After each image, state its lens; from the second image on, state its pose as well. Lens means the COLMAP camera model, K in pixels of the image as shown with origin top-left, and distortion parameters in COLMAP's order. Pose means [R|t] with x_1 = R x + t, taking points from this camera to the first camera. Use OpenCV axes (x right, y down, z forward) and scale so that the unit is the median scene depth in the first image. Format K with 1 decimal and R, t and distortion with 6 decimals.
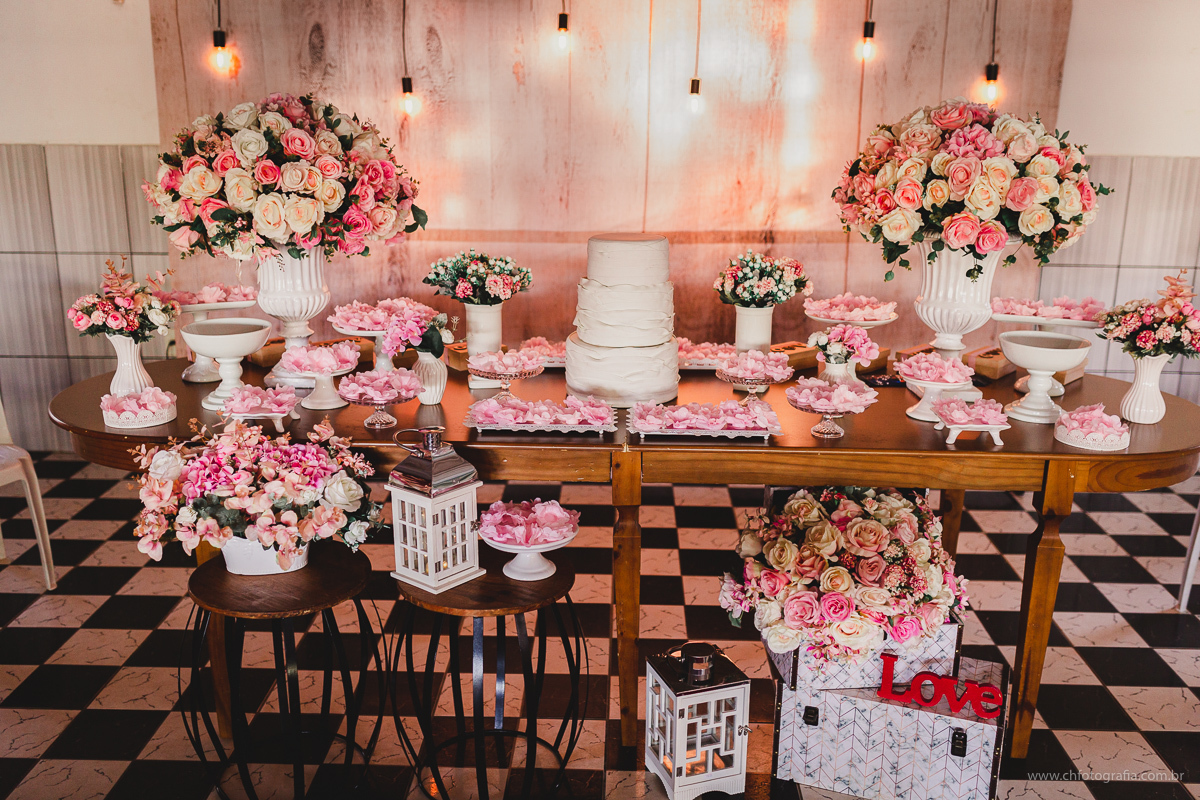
lens RADIAL K [[1189.3, 0, 597.5], [0, 1189.3, 400.0], [0, 0, 1]] dist [0.016827, 0.000000]
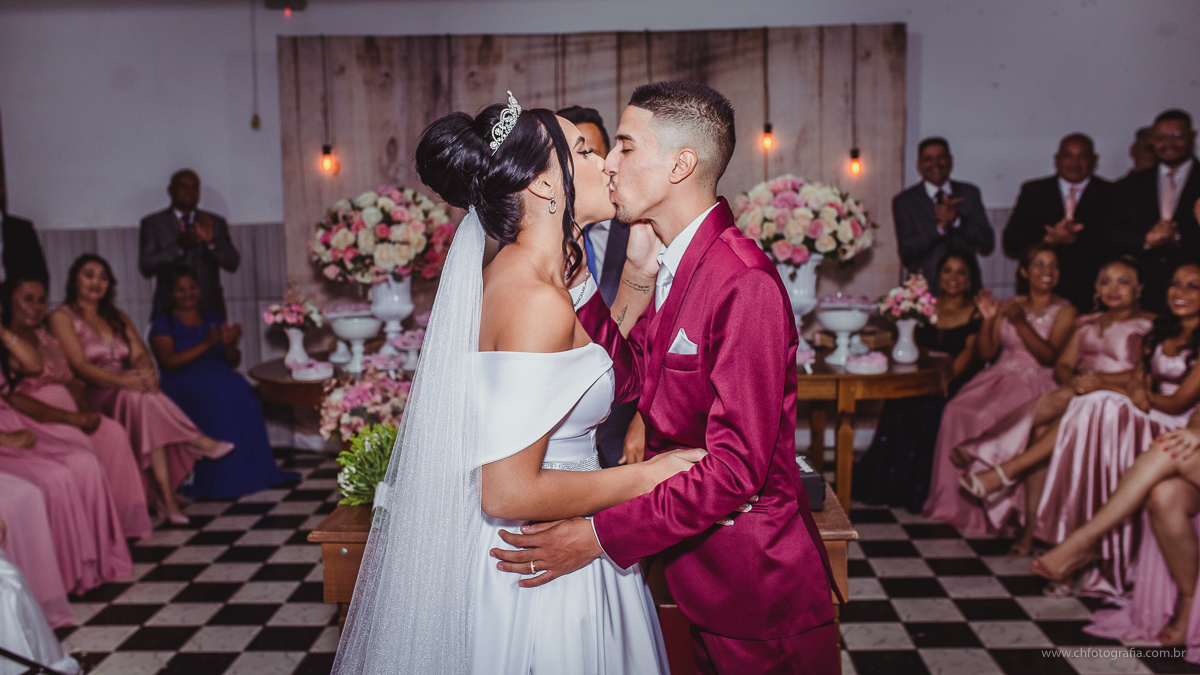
lens RADIAL K [[1327.8, 0, 601.0], [0, 1327.8, 335.7], [0, 0, 1]] dist [-0.010403, 0.000000]
pose [[0.999239, -0.030791, -0.023963, 0.087120], [0.027525, 0.991599, -0.126391, 0.225195], [0.027653, 0.125636, 0.991691, -0.938777]]
